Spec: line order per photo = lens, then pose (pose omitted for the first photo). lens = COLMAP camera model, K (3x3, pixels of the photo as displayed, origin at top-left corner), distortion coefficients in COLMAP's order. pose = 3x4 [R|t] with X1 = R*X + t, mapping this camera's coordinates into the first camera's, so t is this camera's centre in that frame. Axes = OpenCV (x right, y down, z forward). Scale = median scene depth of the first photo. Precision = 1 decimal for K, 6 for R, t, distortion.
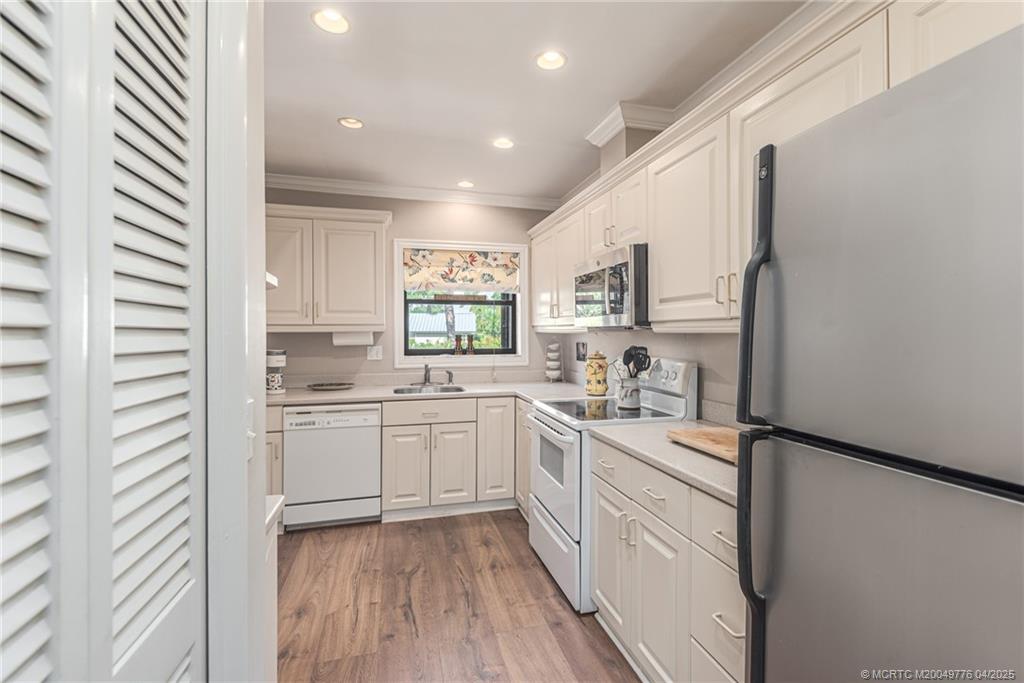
lens RADIAL K [[464.4, 0, 515.1], [0, 464.4, 337.0], [0, 0, 1]] dist [0.004939, 0.000061]
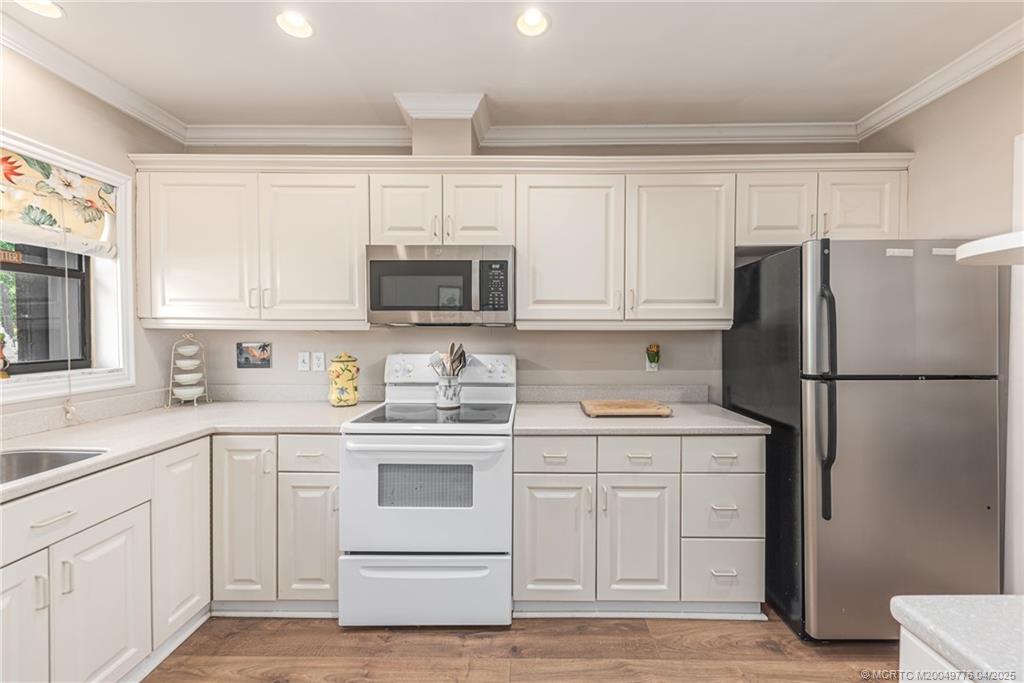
lens RADIAL K [[418.1, 0, 514.8], [0, 418.1, 336.2], [0, 0, 1]] dist [-0.001023, -0.000022]
pose [[0.266361, -0.014602, 0.963763, -0.359958], [0.006185, 0.999891, 0.013440, -0.004143], [-0.963854, 0.002381, 0.266422, 0.408834]]
